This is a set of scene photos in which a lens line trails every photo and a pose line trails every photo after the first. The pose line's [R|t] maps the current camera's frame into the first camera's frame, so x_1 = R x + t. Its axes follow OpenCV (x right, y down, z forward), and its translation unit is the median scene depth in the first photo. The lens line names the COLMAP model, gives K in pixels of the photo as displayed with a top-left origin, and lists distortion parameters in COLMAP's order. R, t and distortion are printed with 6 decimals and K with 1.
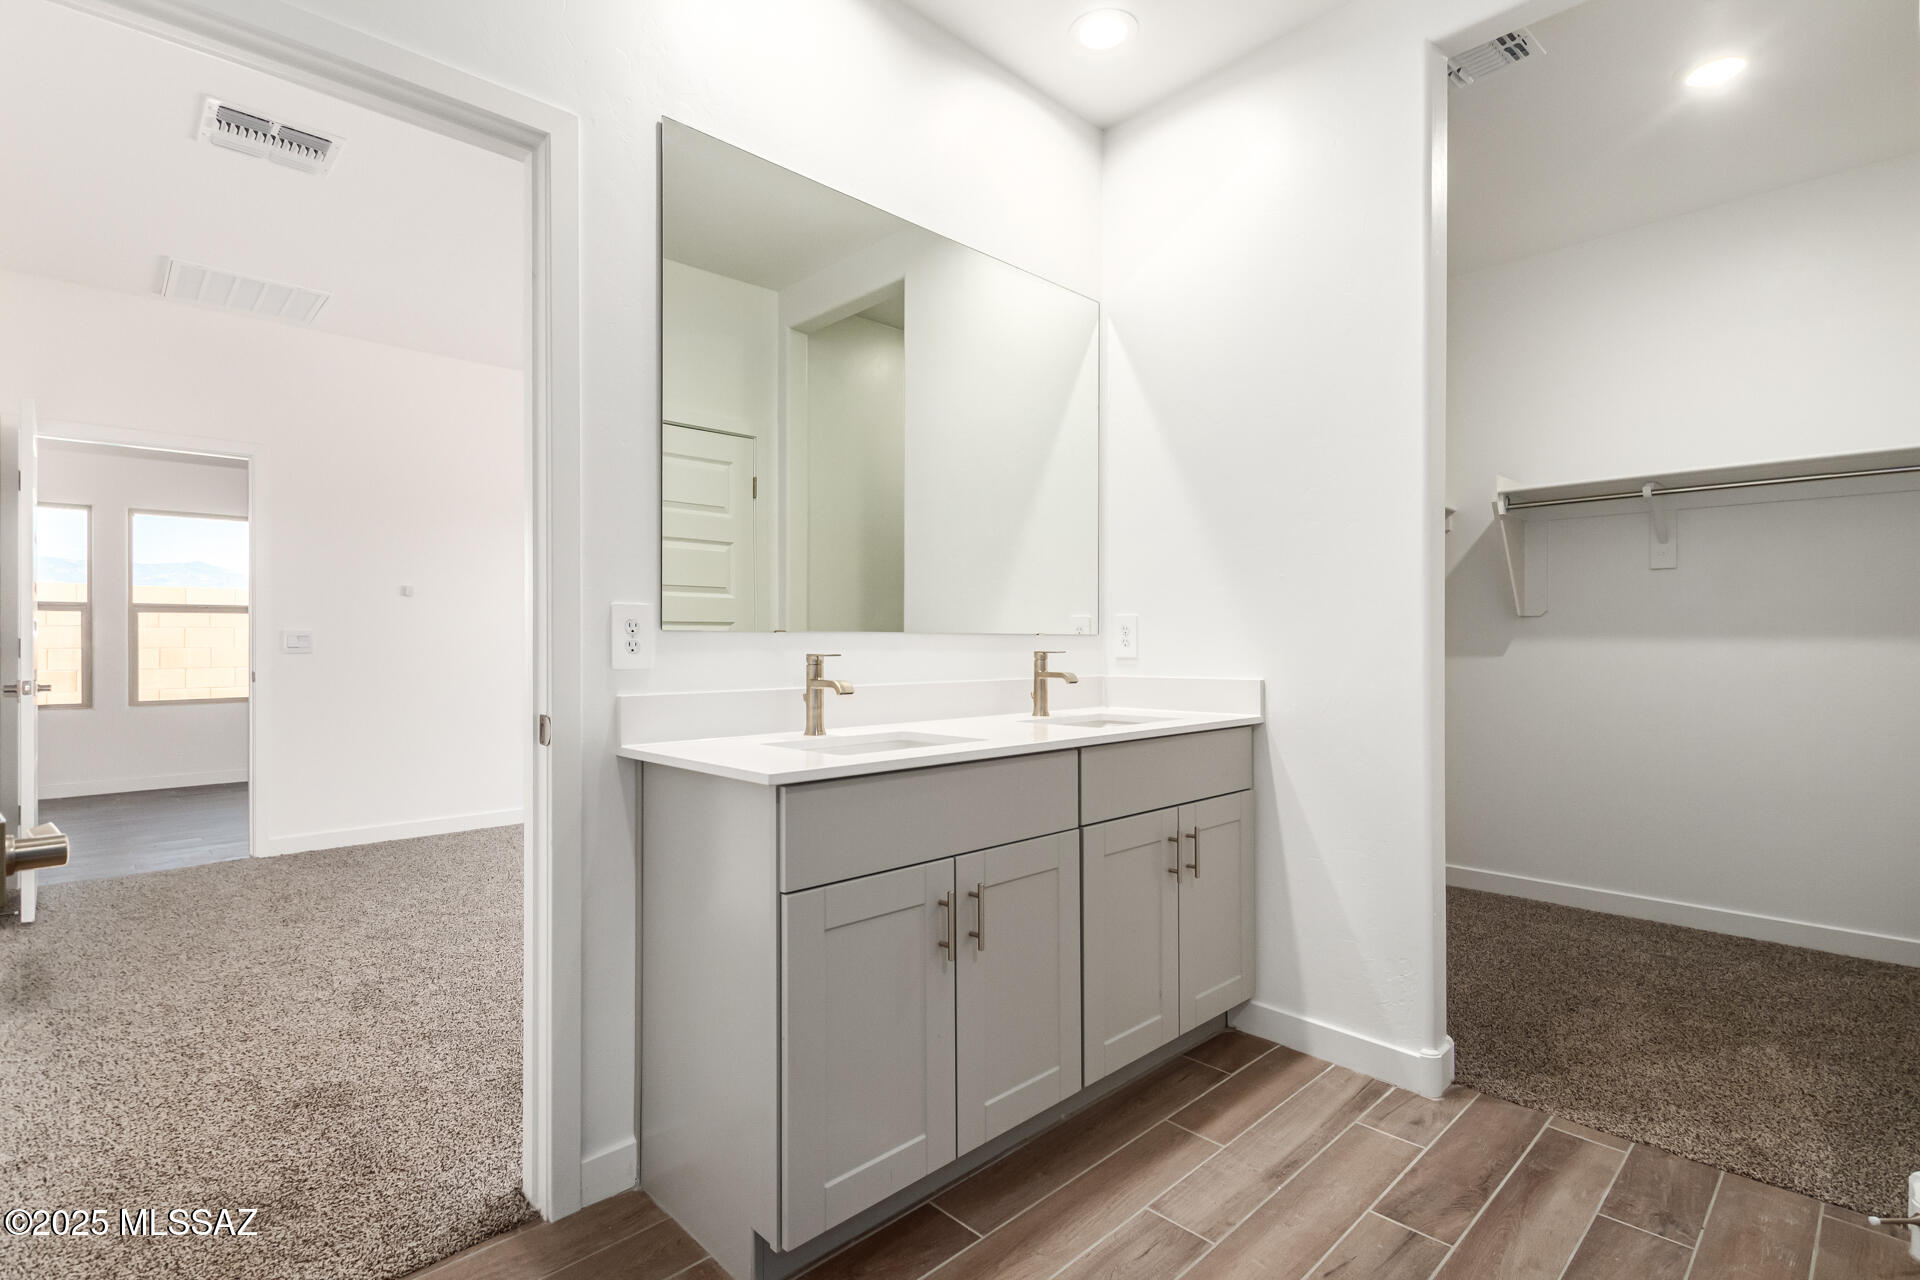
lens RADIAL K [[907.9, 0, 969.6], [0, 907.9, 644.0], [0, 0, 1]] dist [0.017006, -0.008354]
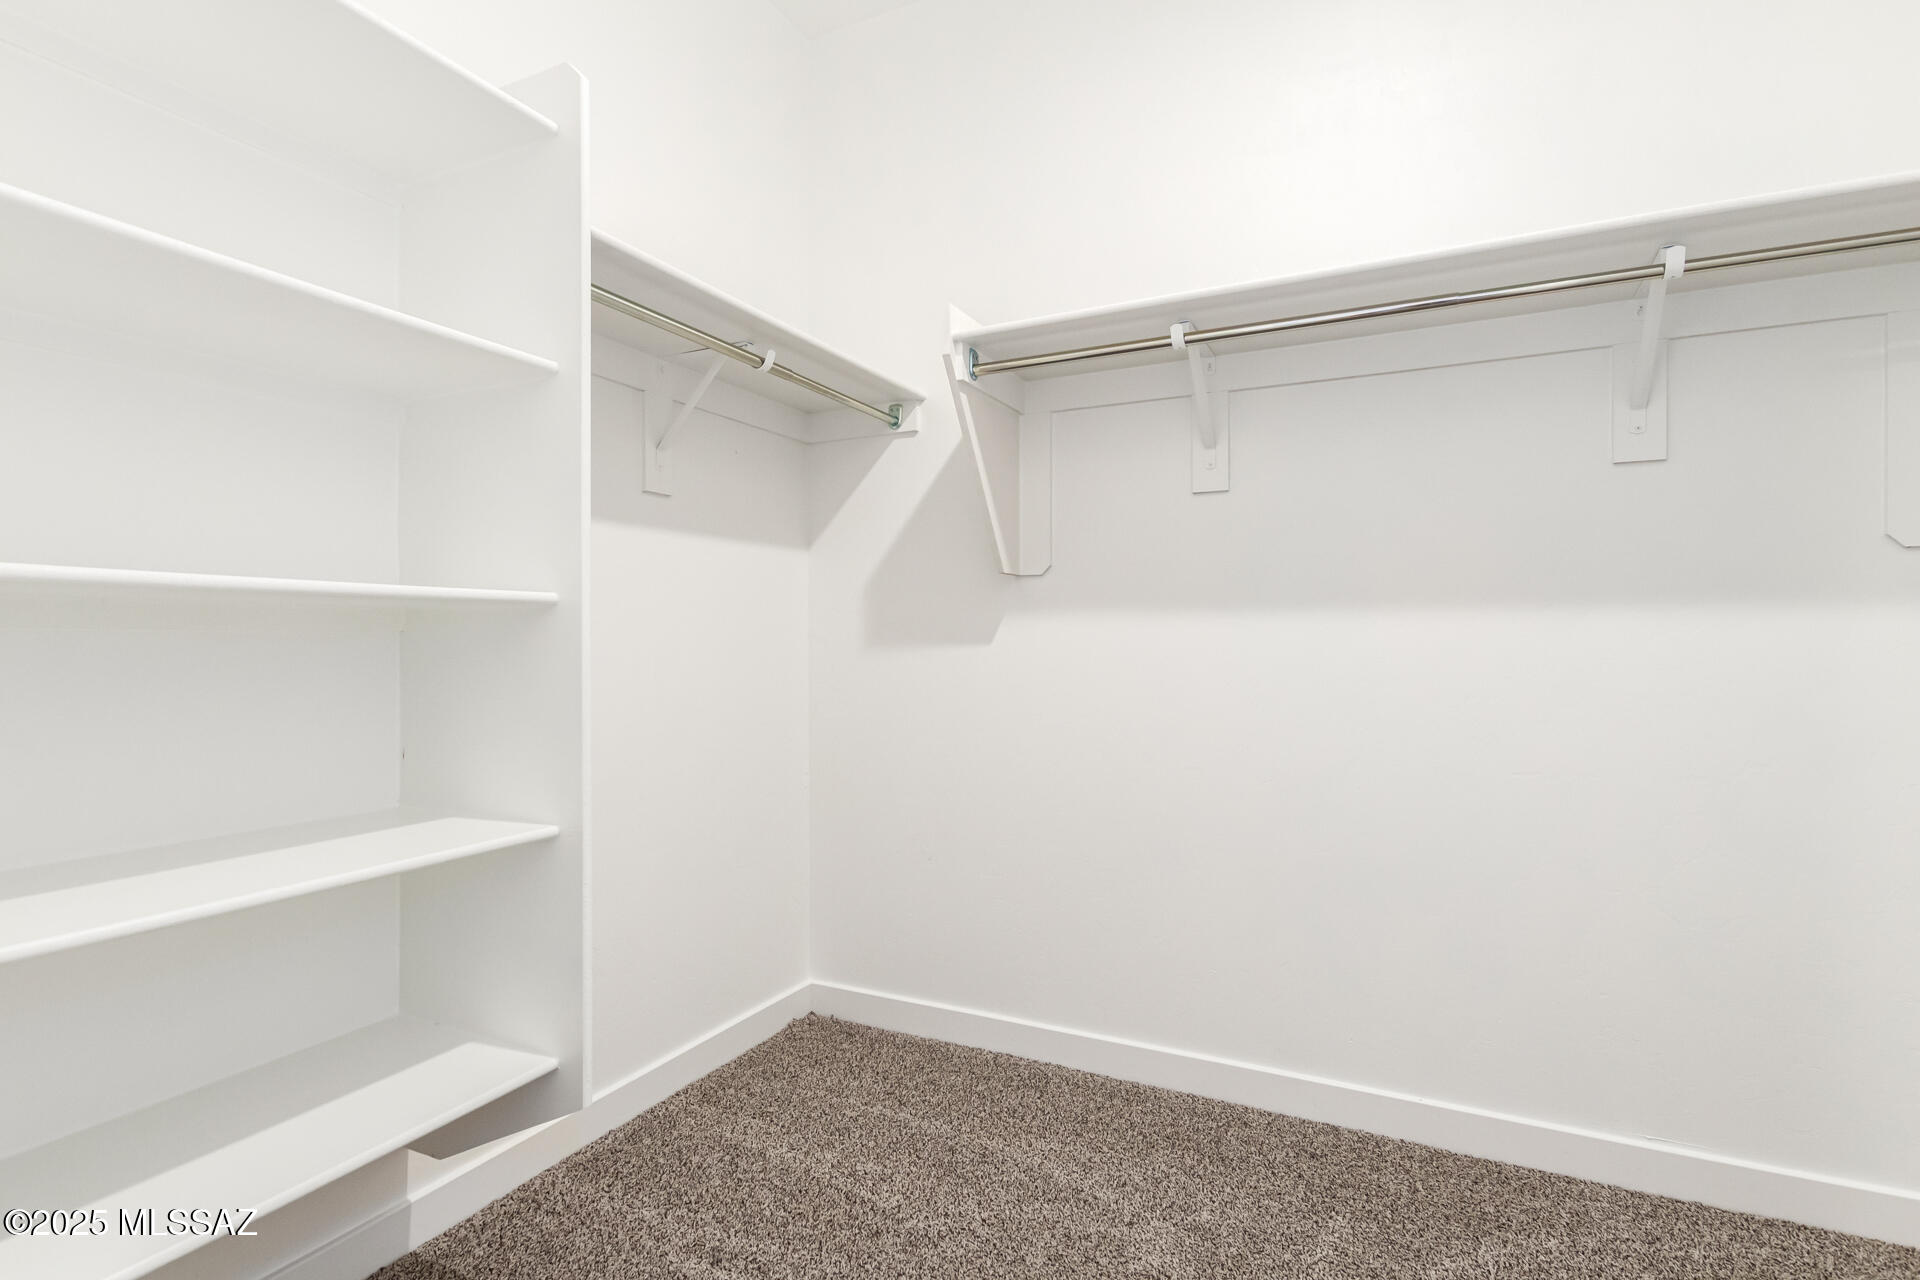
lens RADIAL K [[916.4, 0, 969.7], [0, 916.4, 642.6], [0, 0, 1]] dist [0.019612, -0.010005]
pose [[0.939142, 0.000833, 0.343527, 0.401657], [-0.001302, 0.999999, 0.001136, 0.012764], [-0.343526, -0.001514, 0.939142, 0.488068]]
